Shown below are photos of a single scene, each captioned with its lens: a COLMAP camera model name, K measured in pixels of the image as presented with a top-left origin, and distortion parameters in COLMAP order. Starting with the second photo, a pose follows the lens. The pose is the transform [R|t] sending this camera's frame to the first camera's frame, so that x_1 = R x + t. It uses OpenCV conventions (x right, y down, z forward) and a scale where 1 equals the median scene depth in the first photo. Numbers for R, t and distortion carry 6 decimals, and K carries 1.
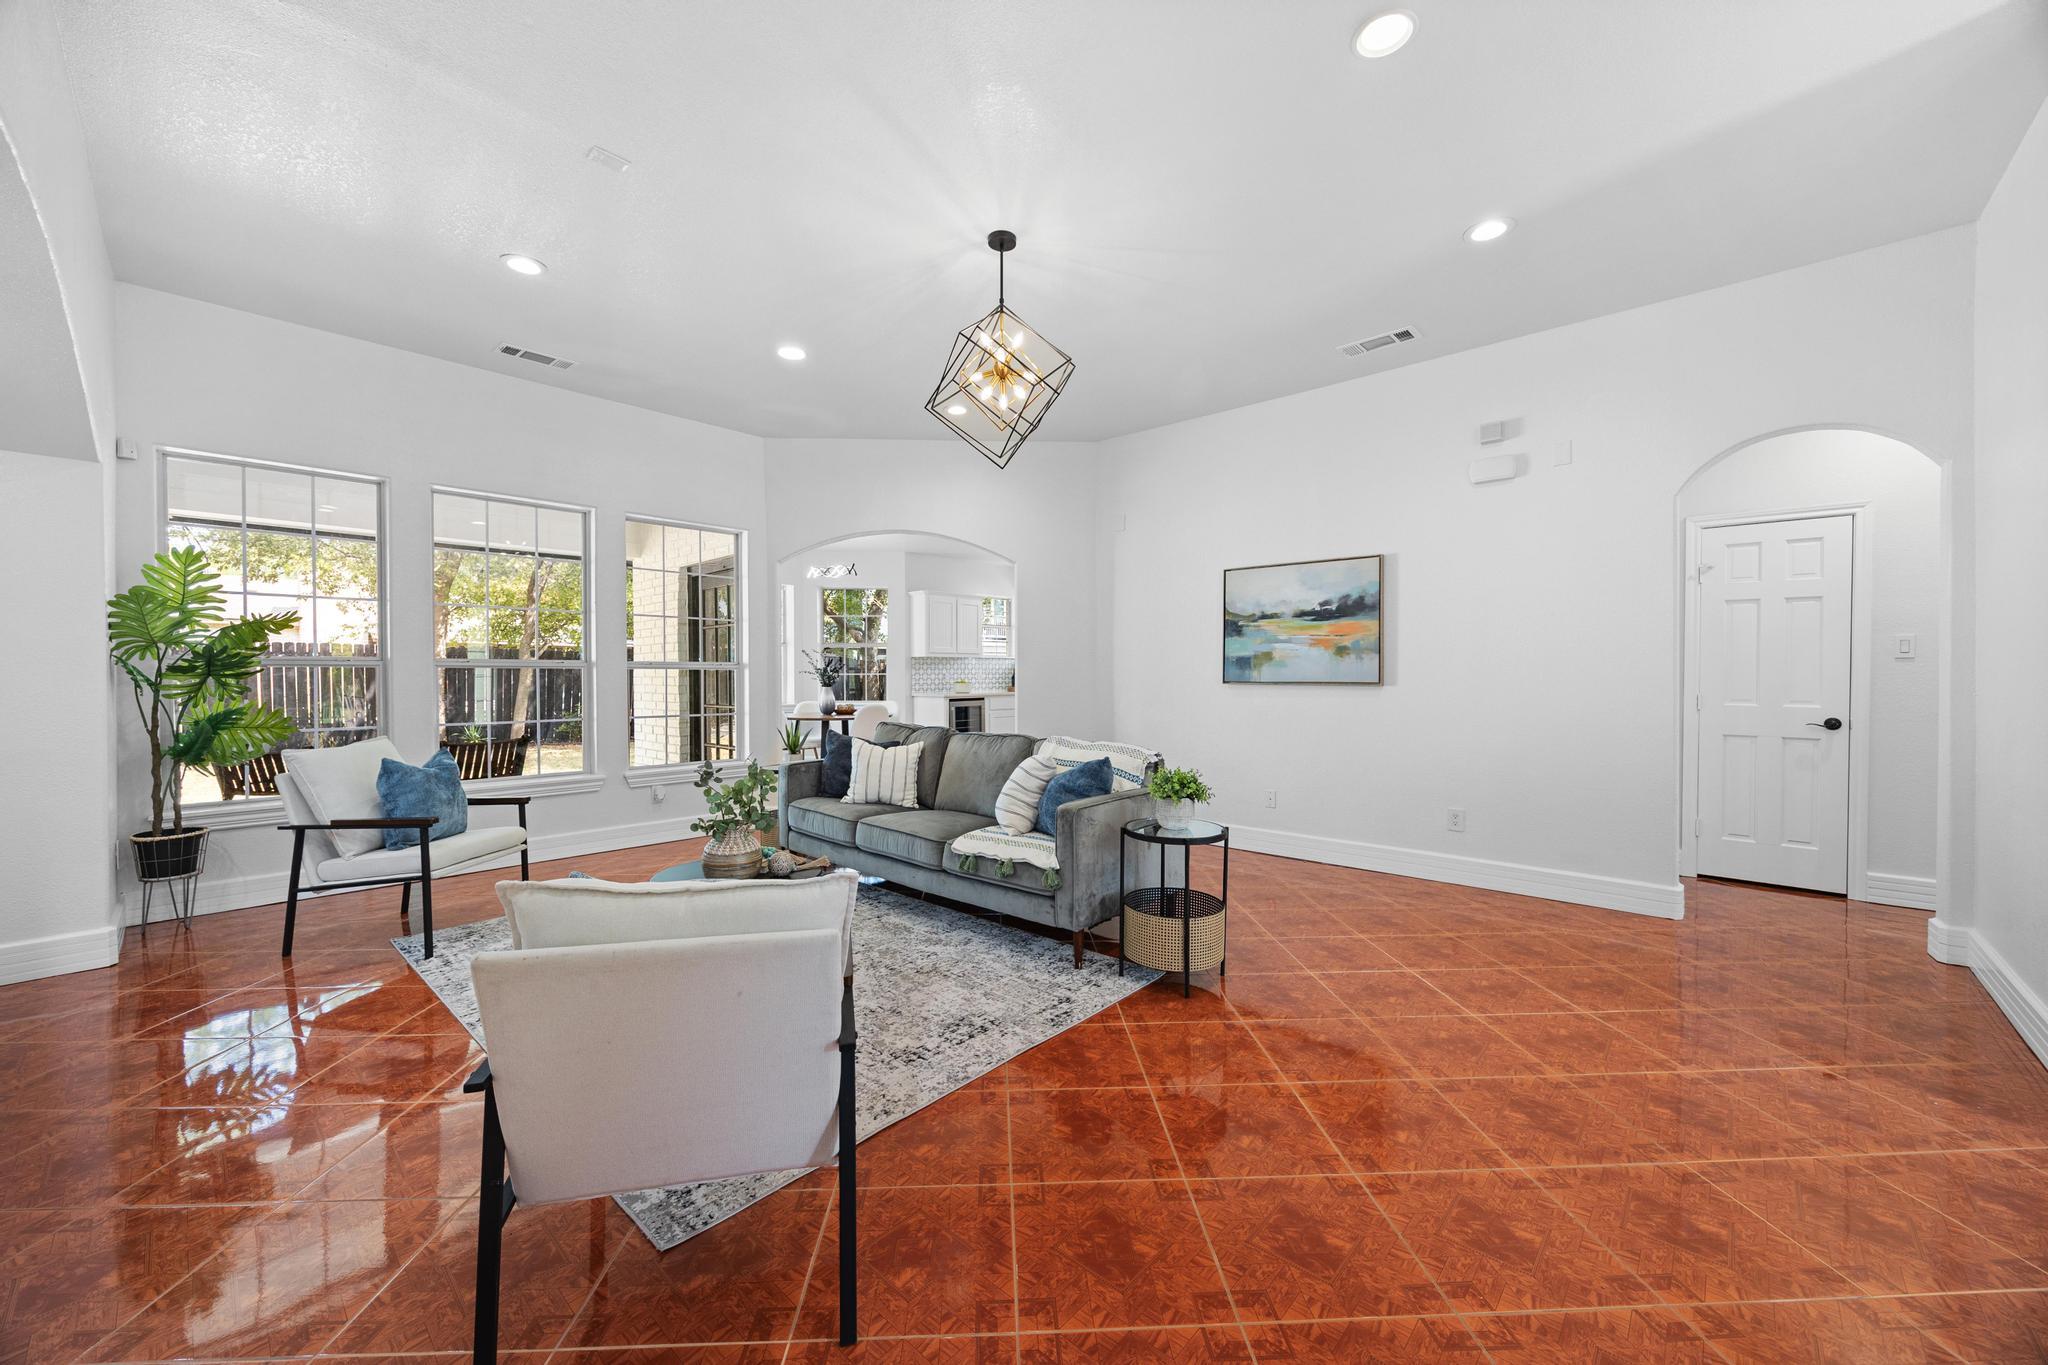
lens RADIAL K [[776.1, 0, 1023.3], [0, 776.1, 678.3], [0, 0, 1]] dist [-0.001695, -0.000058]
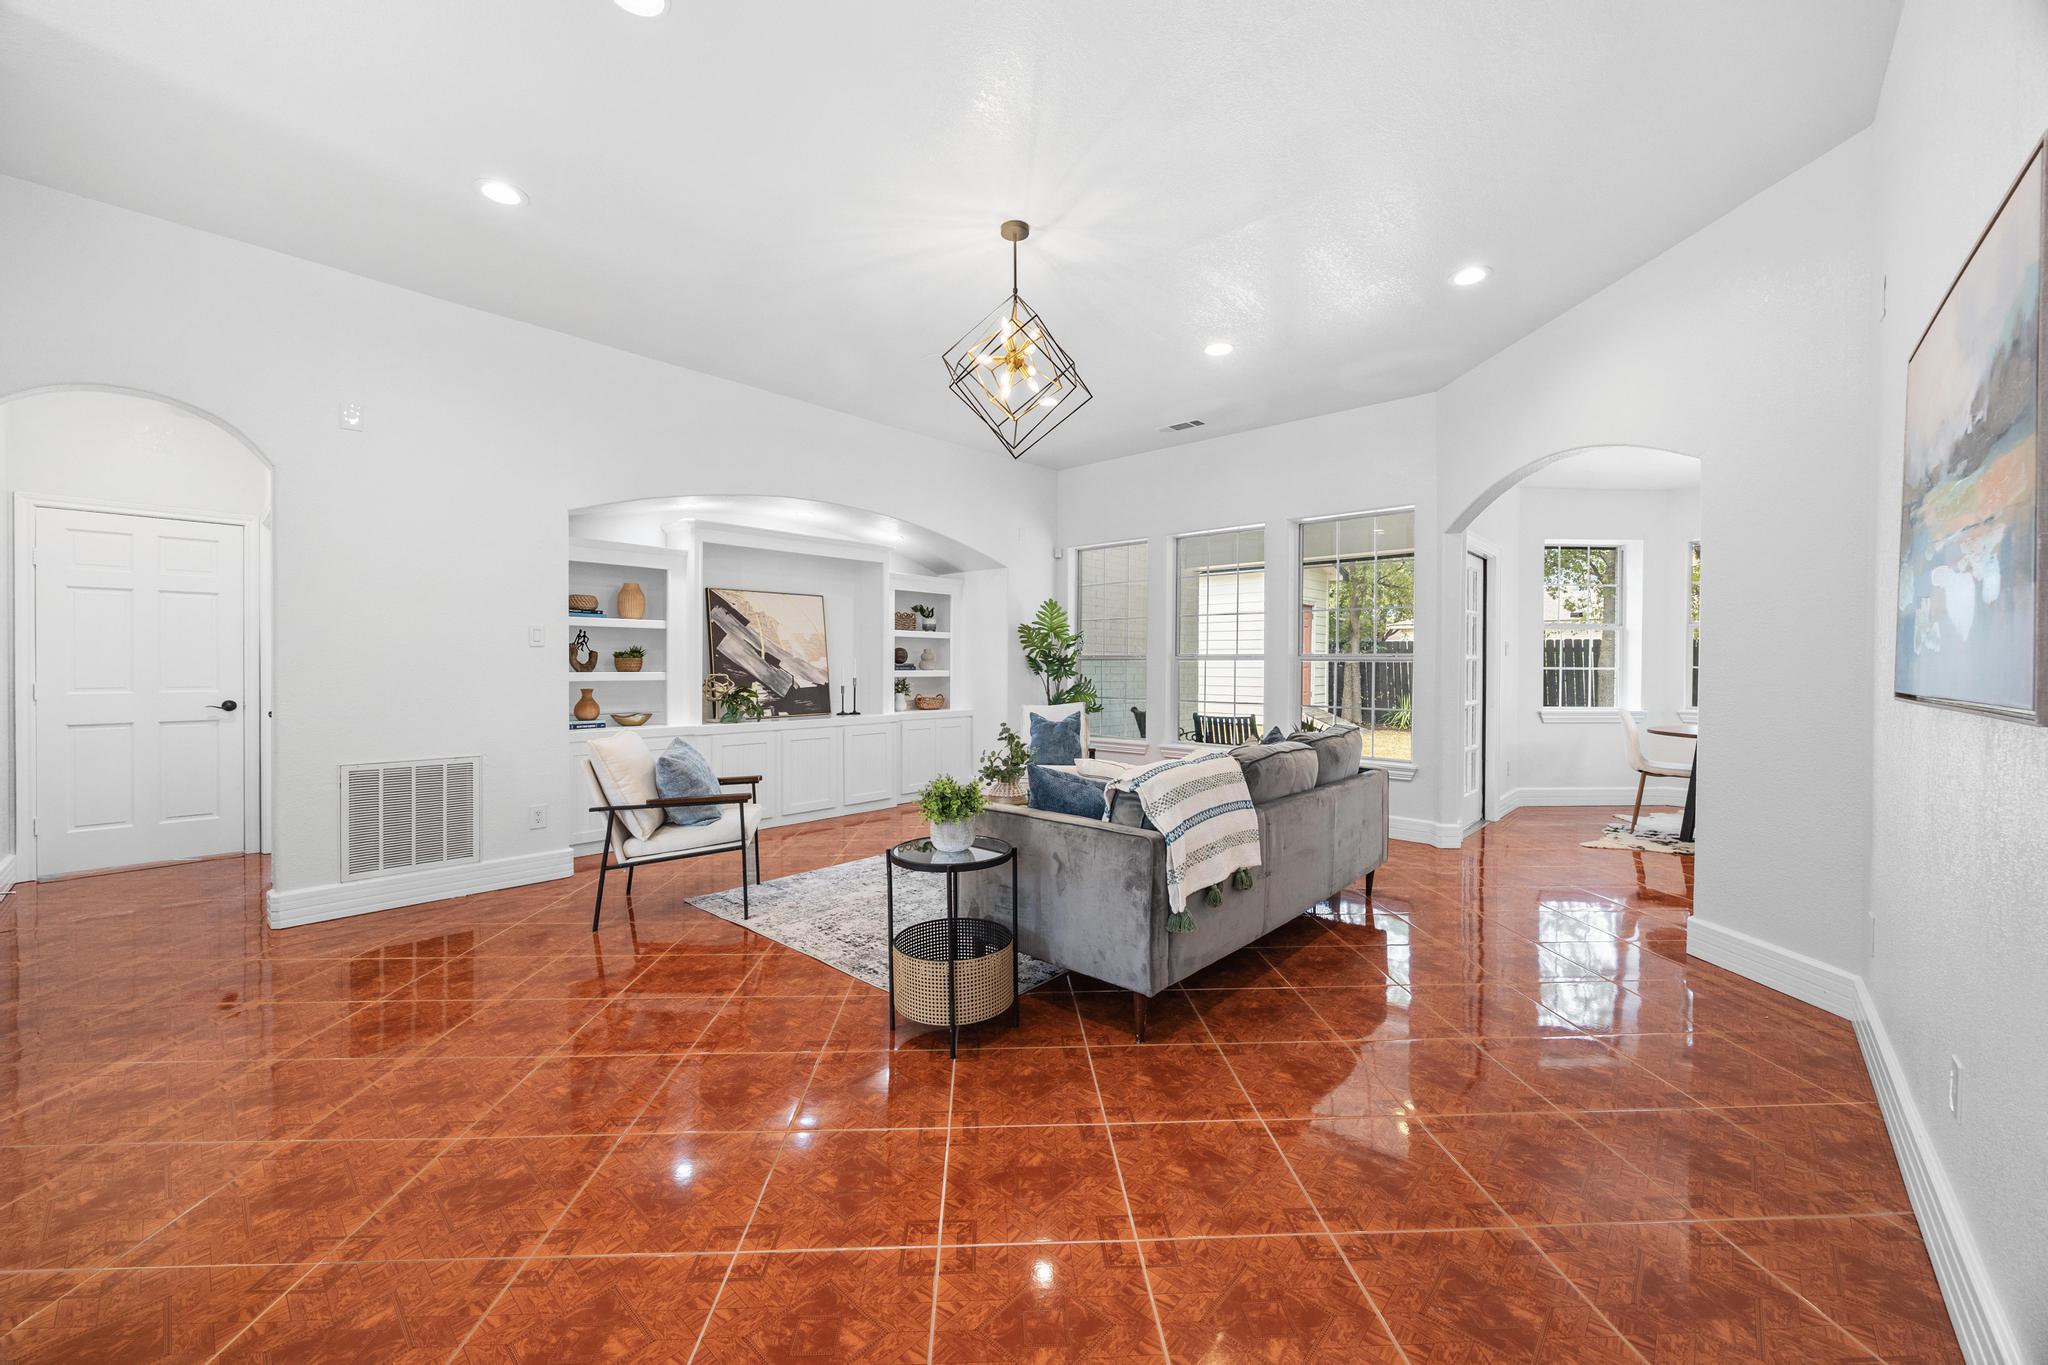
lens RADIAL K [[780.1, 0, 1025.7], [0, 780.1, 665.2], [0, 0, 1]] dist [0.000976, -0.002791]
pose [[-0.001765, 0.000837, -0.999998, 0.725531], [-0.011187, 0.999937, 0.000857, -0.003829], [0.999936, 0.011188, -0.001755, 0.759375]]
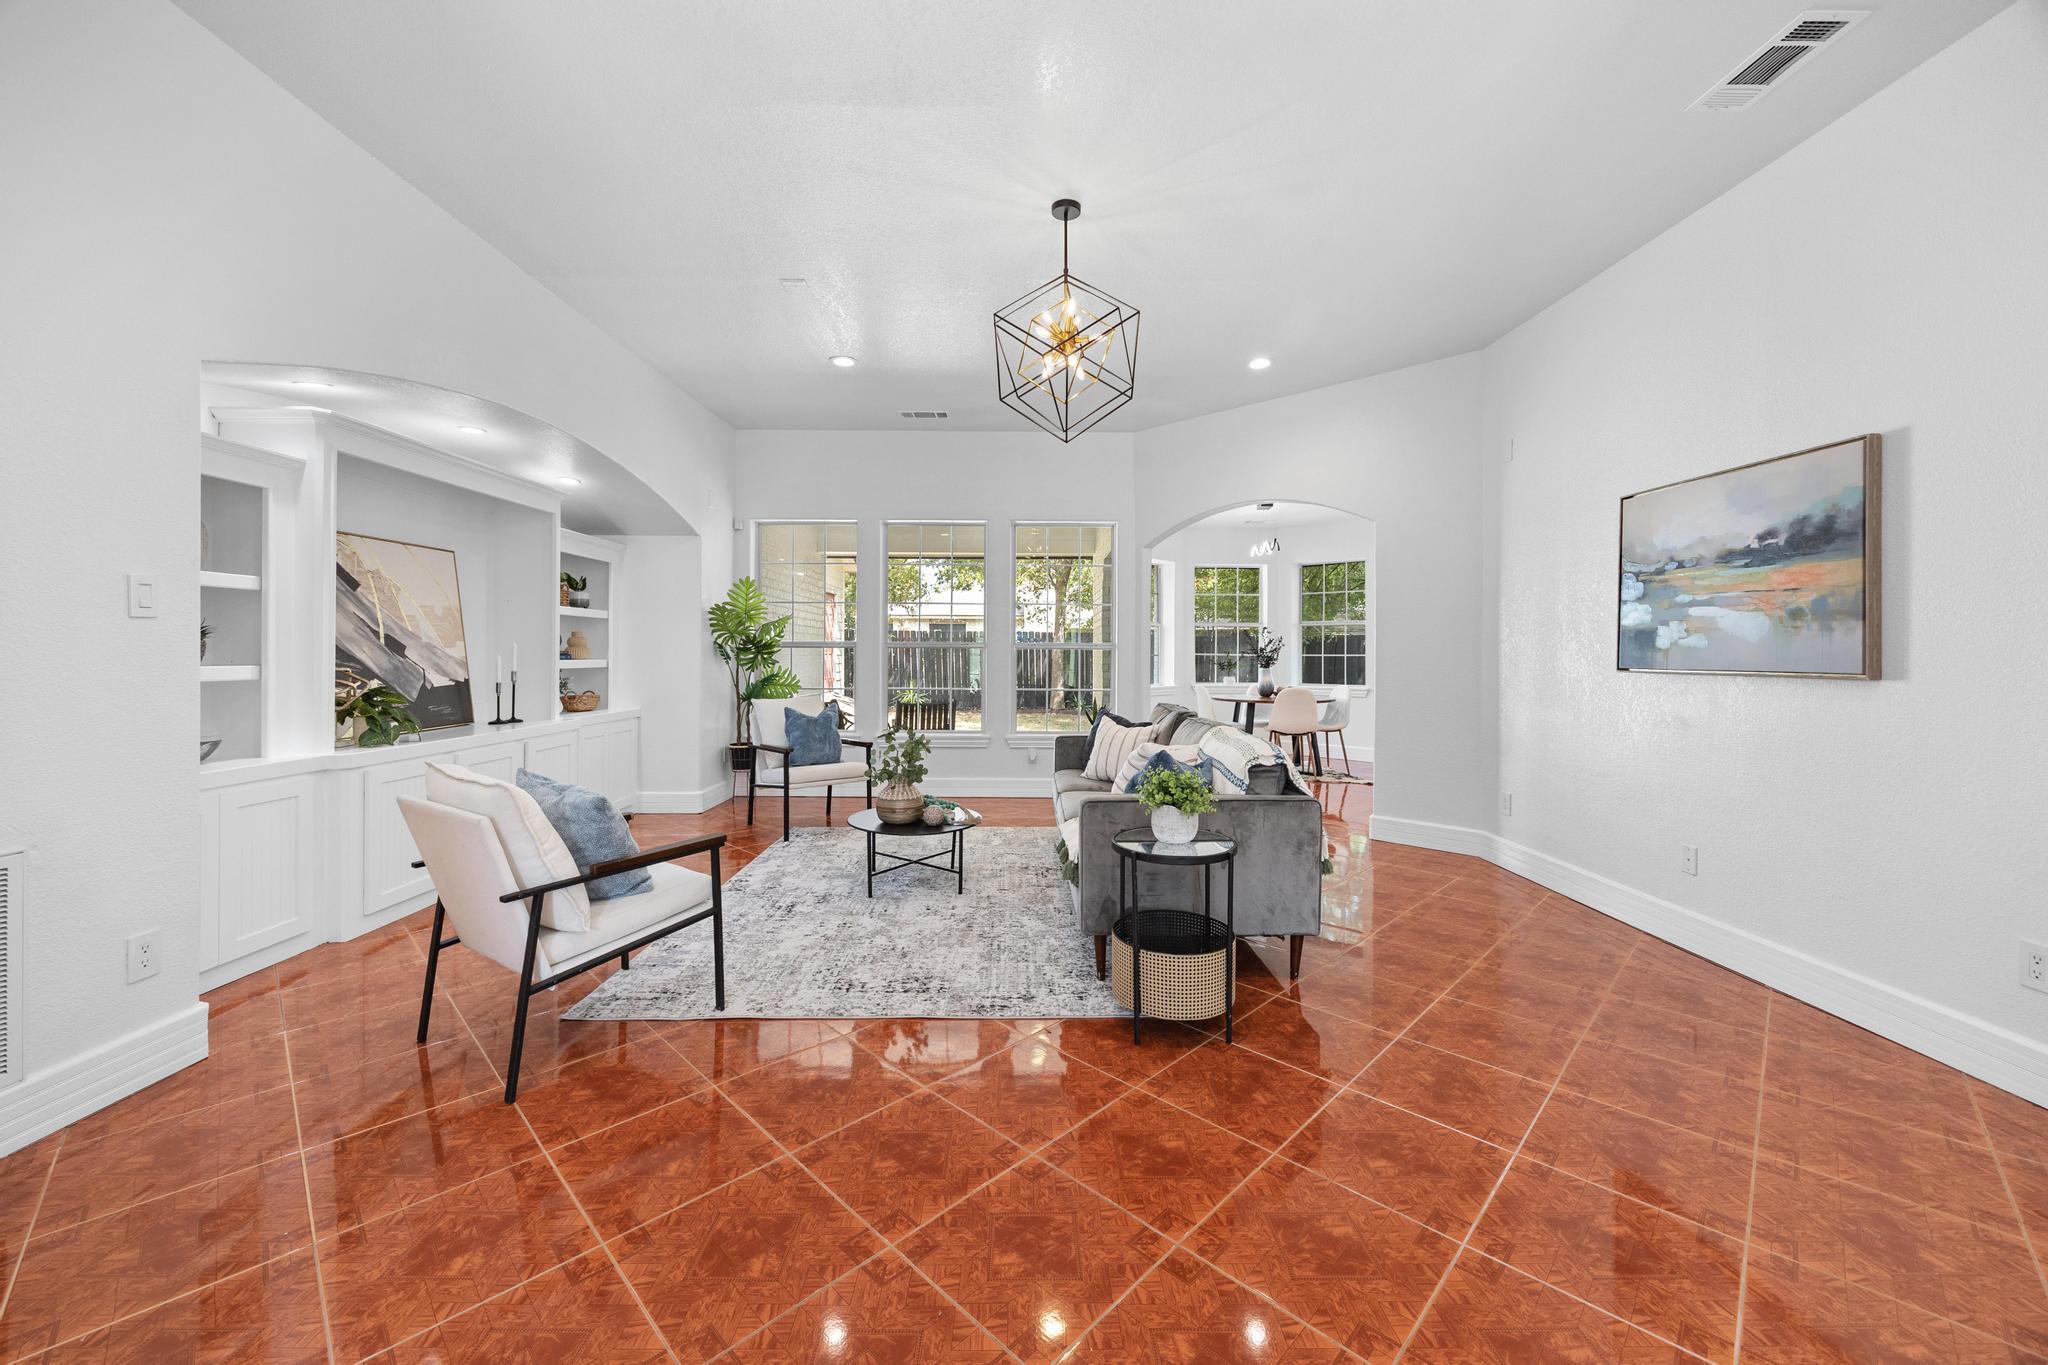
lens RADIAL K [[785.7, 0, 1026.3], [0, 785.7, 652.5], [0, 0, 1]] dist [-0.007219, -0.000140]
pose [[0.678794, 0.002454, -0.734325, 0.491845], [-0.009834, 0.999935, -0.005749, -0.000368], [0.734263, 0.011124, 0.678774, 0.224387]]
